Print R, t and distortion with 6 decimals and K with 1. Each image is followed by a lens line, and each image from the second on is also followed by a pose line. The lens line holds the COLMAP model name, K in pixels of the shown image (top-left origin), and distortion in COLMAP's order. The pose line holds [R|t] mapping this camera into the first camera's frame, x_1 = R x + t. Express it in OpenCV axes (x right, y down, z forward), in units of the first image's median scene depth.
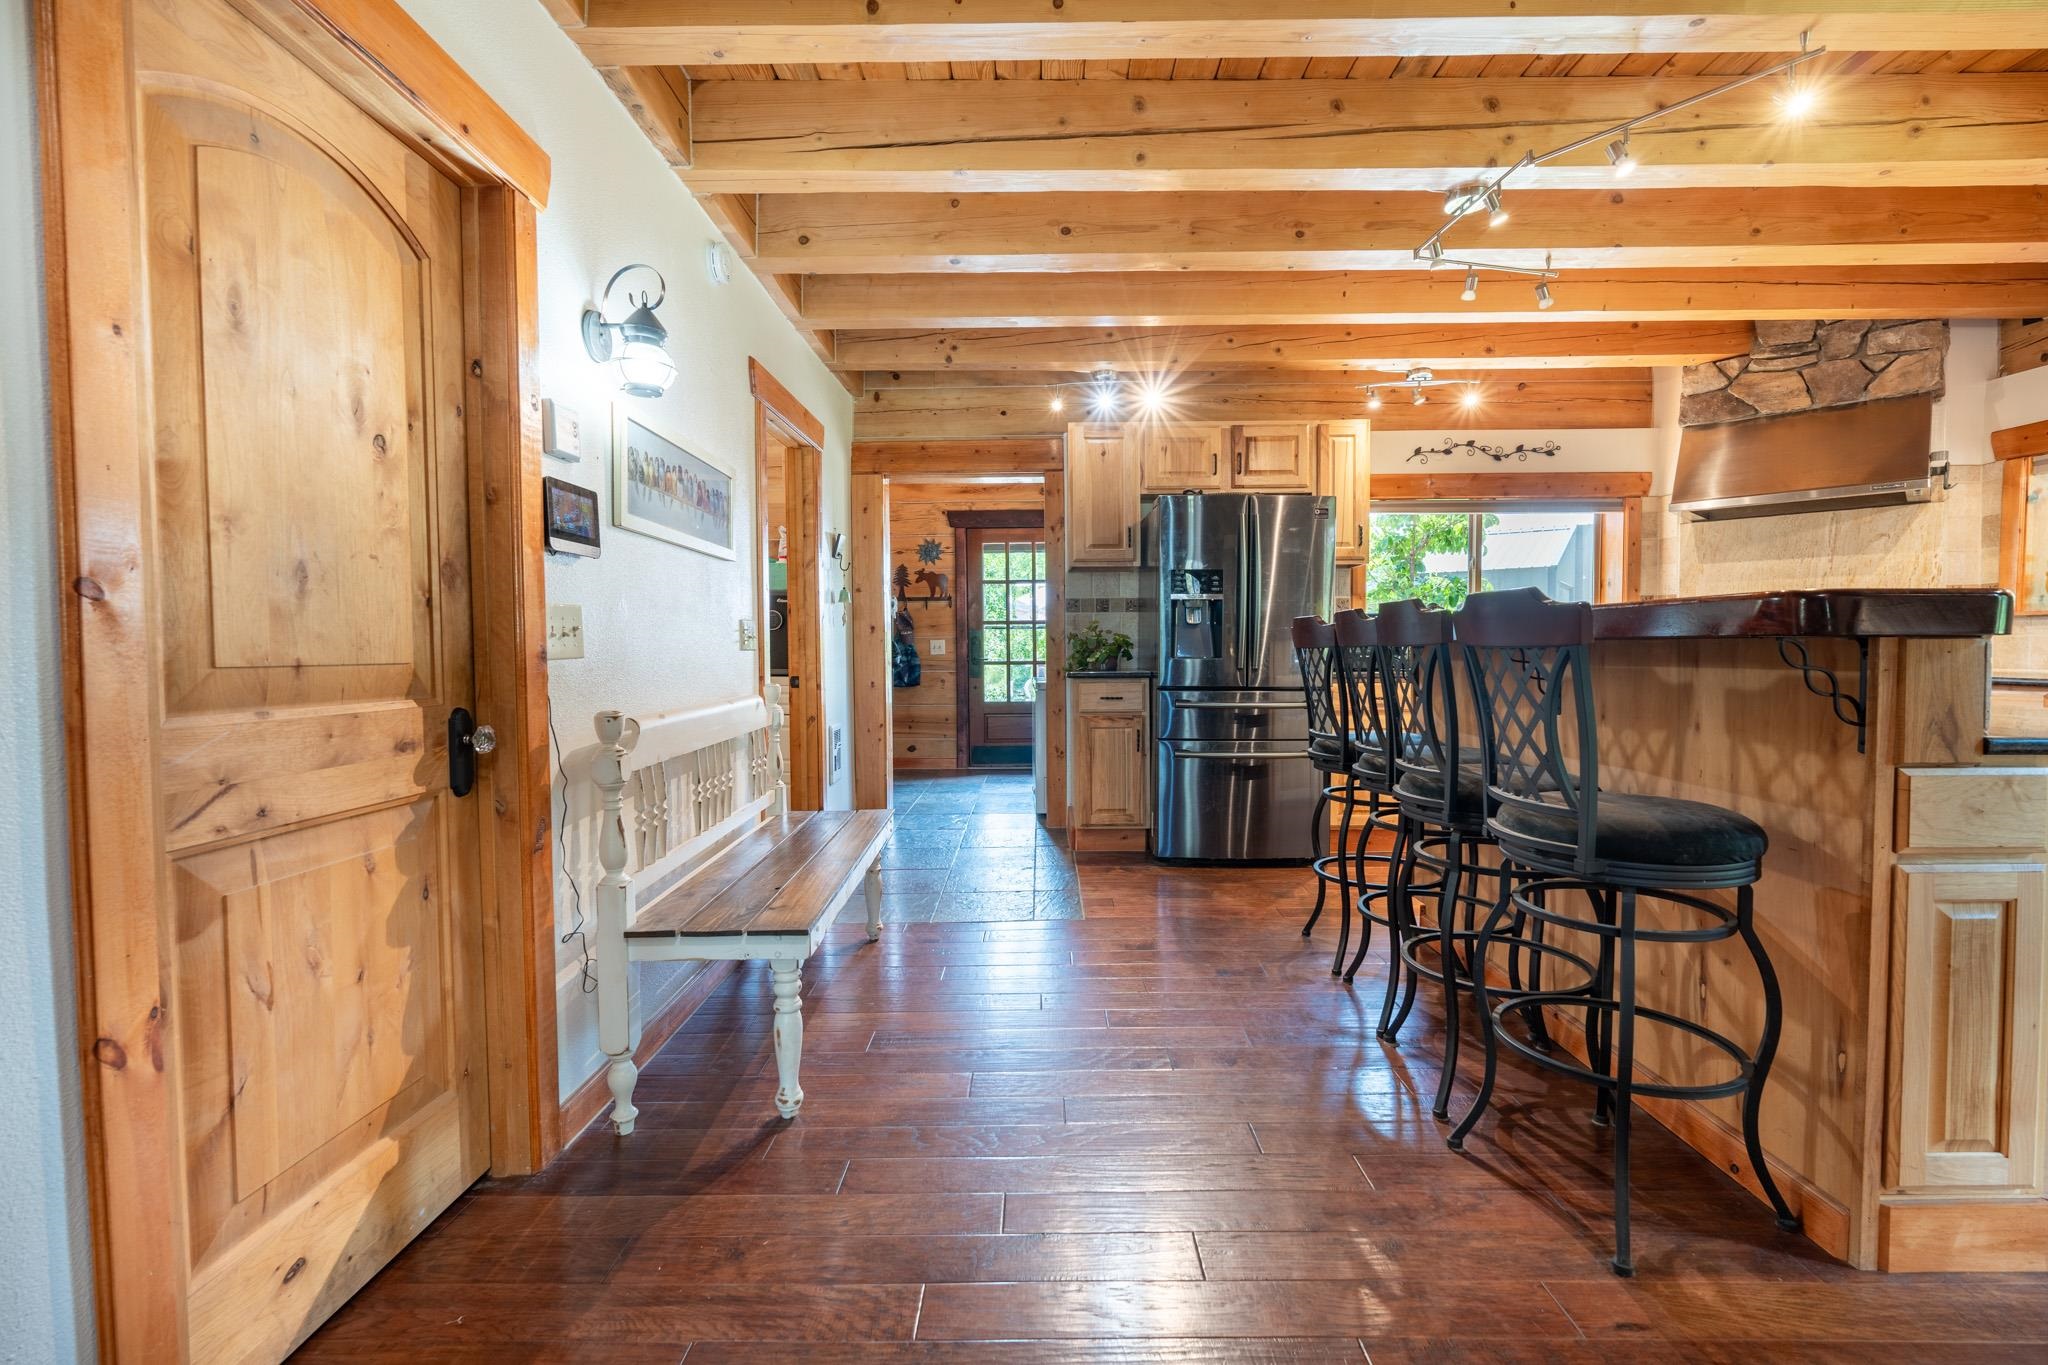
lens RADIAL K [[890.4, 0, 1023.6], [0, 890.4, 683.6], [0, 0, 1]] dist [0.000300, -0.000963]
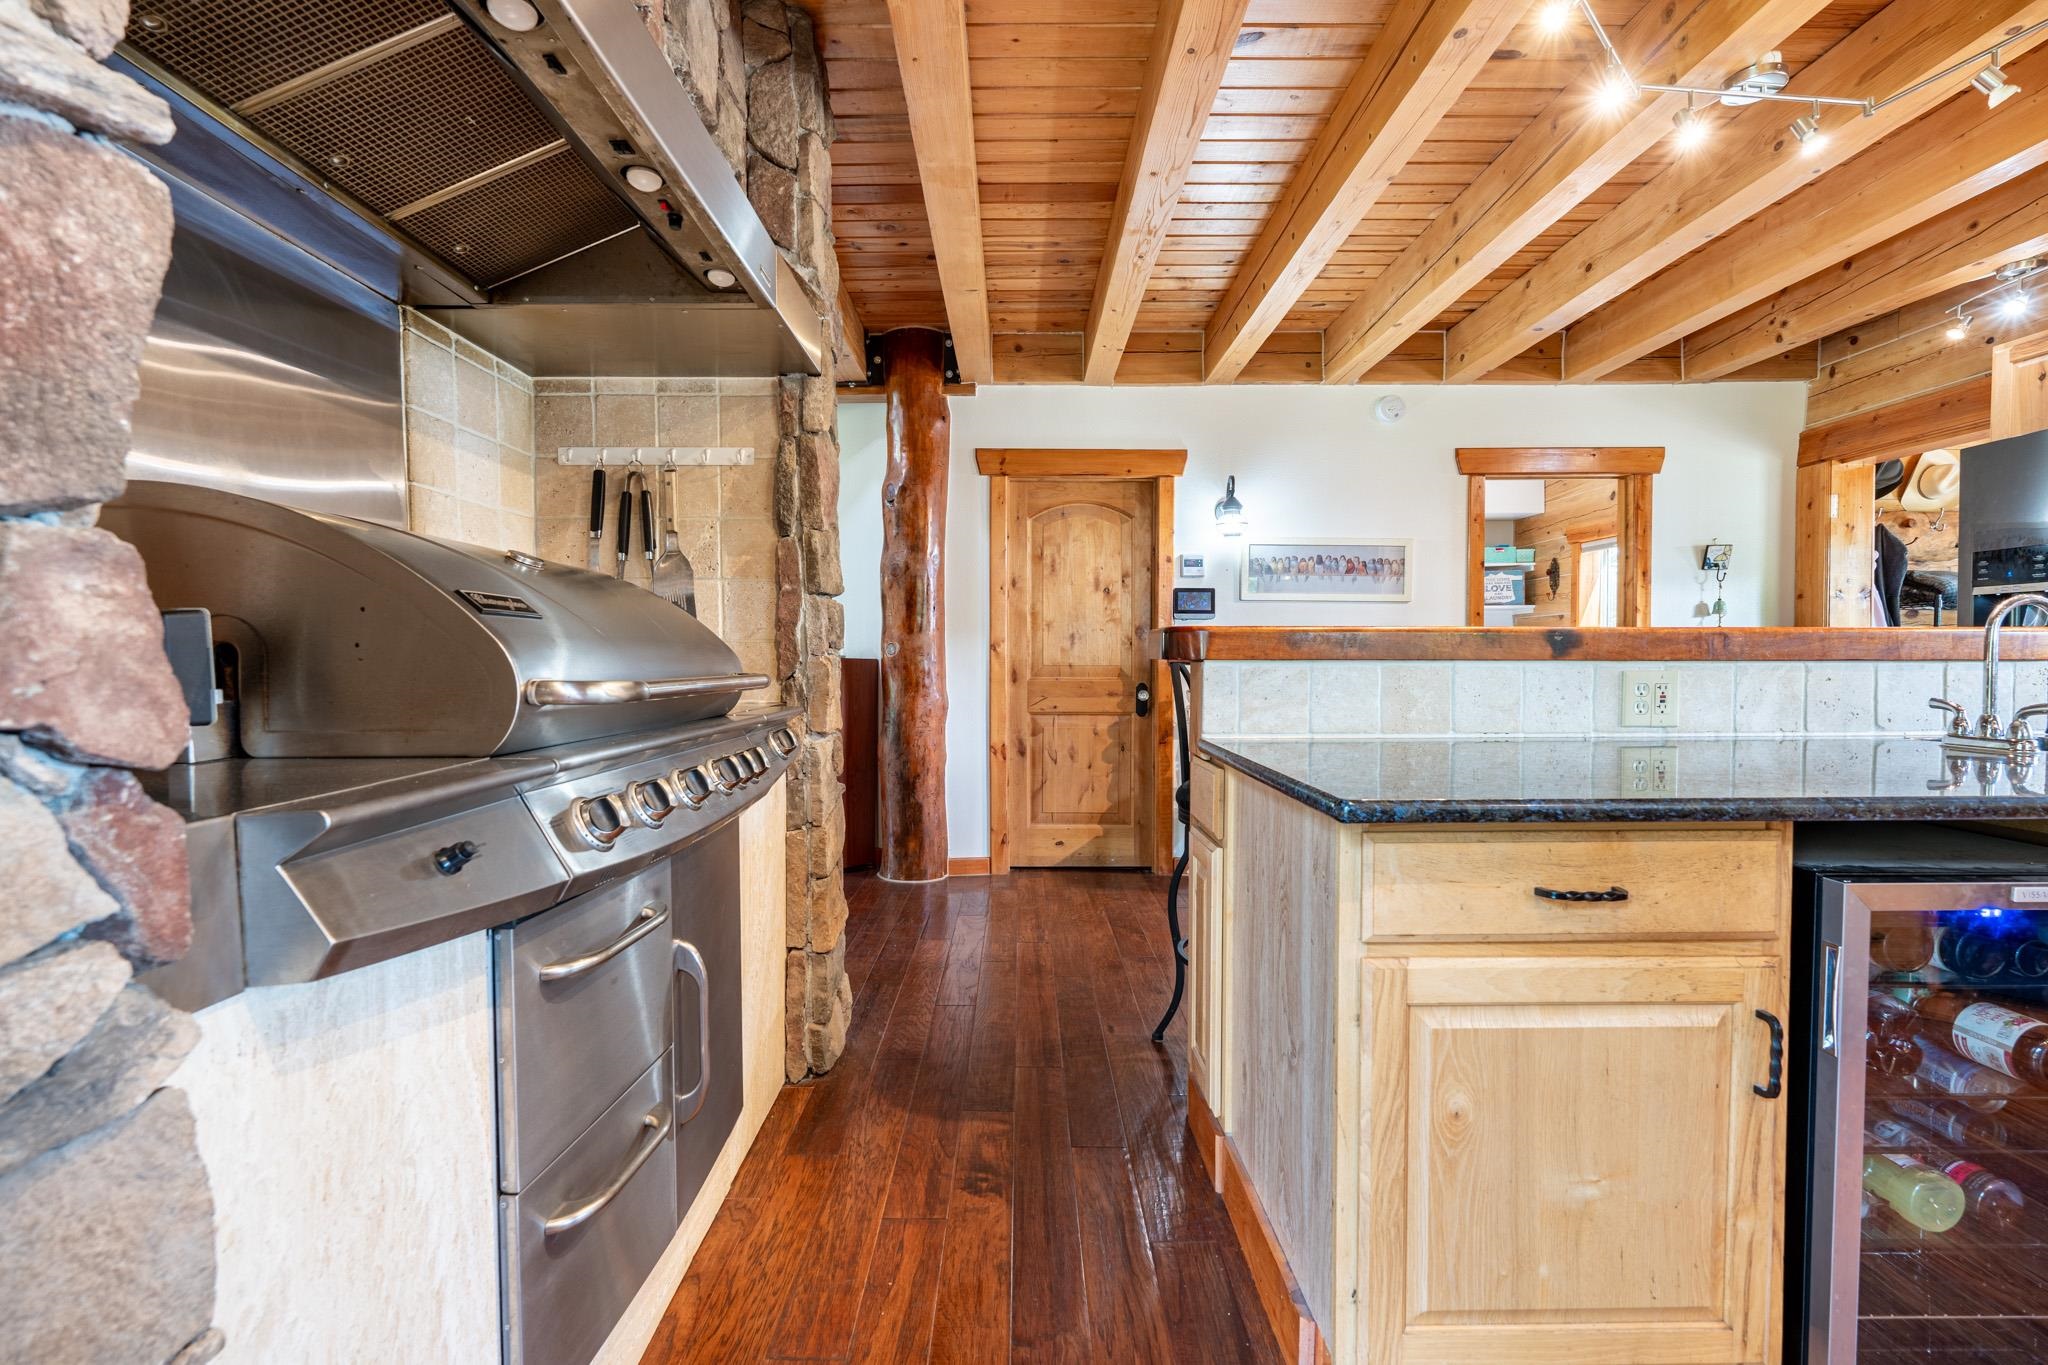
lens RADIAL K [[890.4, 0, 1023.3], [0, 890.4, 678.3], [0, 0, 1]] dist [0.000300, -0.000963]
pose [[0.020347, 0.027738, -0.999408, 0.806547], [-0.041909, 0.998760, 0.026867, -0.017100], [0.998914, 0.041337, 0.021484, 0.241076]]
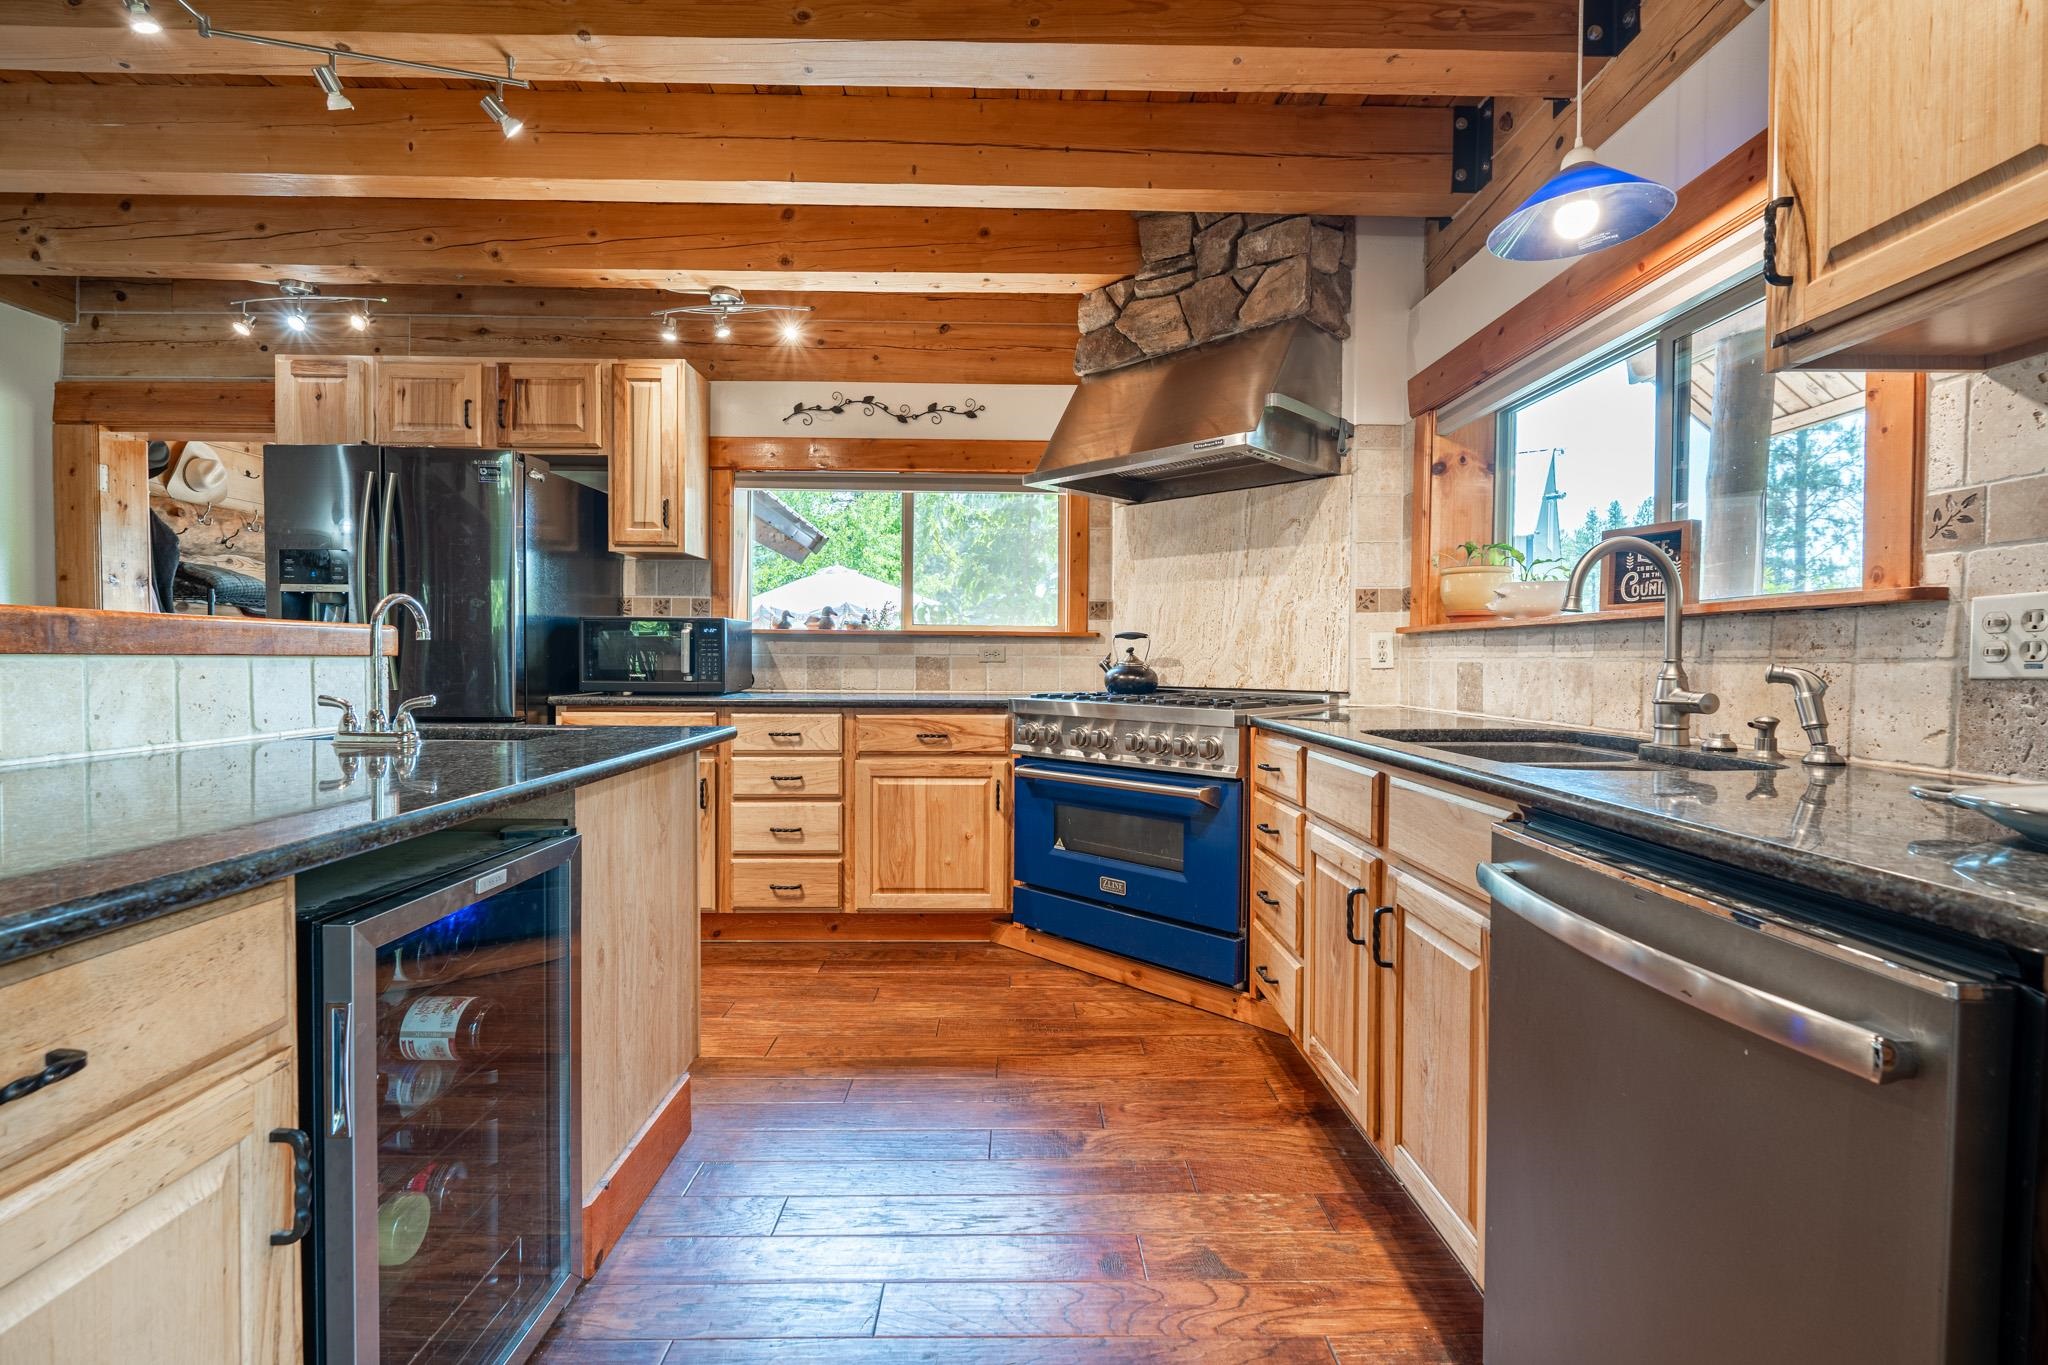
lens RADIAL K [[890.4, 0, 1026.2], [0, 890.4, 681.0], [0, 0, 1]] dist [0.000300, -0.000963]
pose [[0.999533, 0.013904, 0.027224, 0.707155], [-0.013391, 0.999731, -0.018932, -0.017545], [-0.027480, 0.018559, 0.999450, 0.268481]]
